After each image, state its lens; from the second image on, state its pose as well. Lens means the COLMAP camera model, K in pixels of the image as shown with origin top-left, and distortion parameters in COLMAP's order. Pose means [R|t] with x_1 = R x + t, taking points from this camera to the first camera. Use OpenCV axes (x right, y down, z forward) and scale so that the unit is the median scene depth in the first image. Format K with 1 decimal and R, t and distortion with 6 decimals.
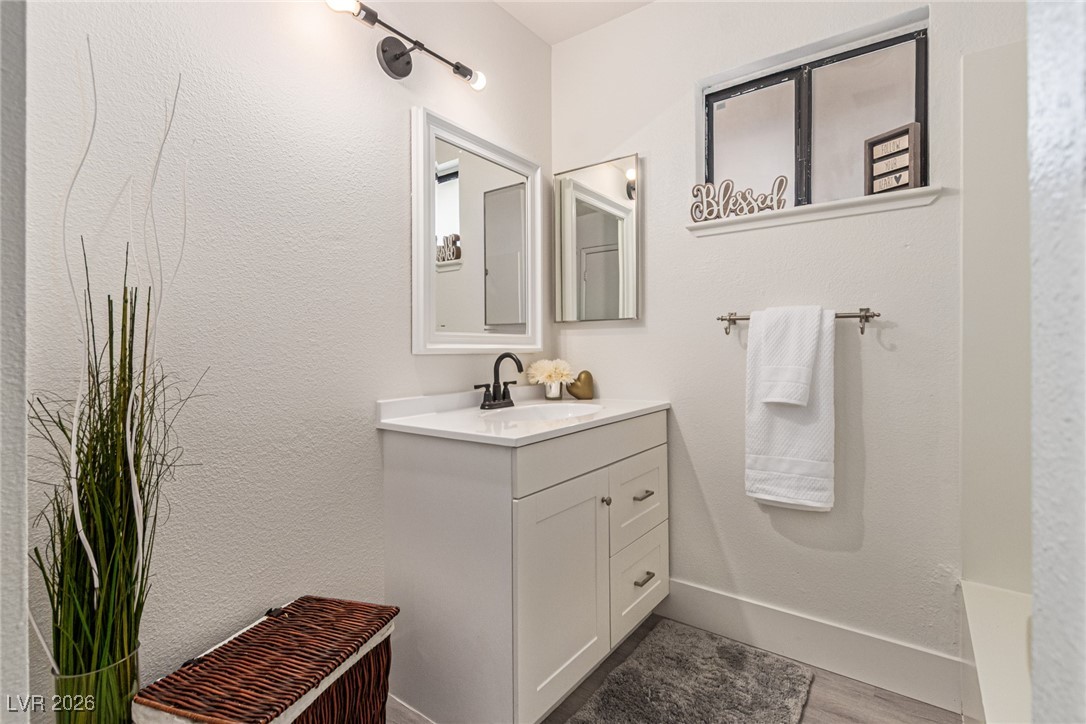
lens RADIAL K [[501.8, 0, 541.6], [0, 501.8, 368.5], [0, 0, 1]] dist [0.000840, -0.000507]
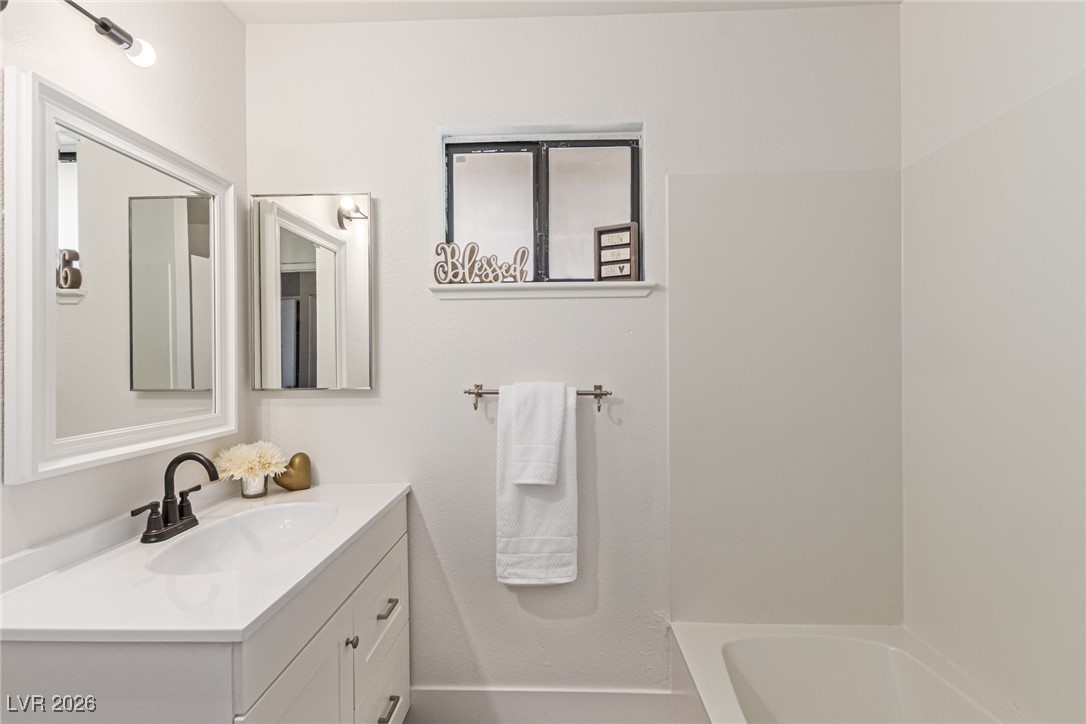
lens RADIAL K [[530.3, 0, 536.4], [0, 530.3, 365.7], [0, 0, 1]] dist [0.005212, 0.000530]
pose [[0.826377, -0.006046, 0.563085, -0.085959], [0.019192, 0.999664, -0.017432, -0.129286], [-0.562791, 0.025212, 0.826215, 0.129950]]
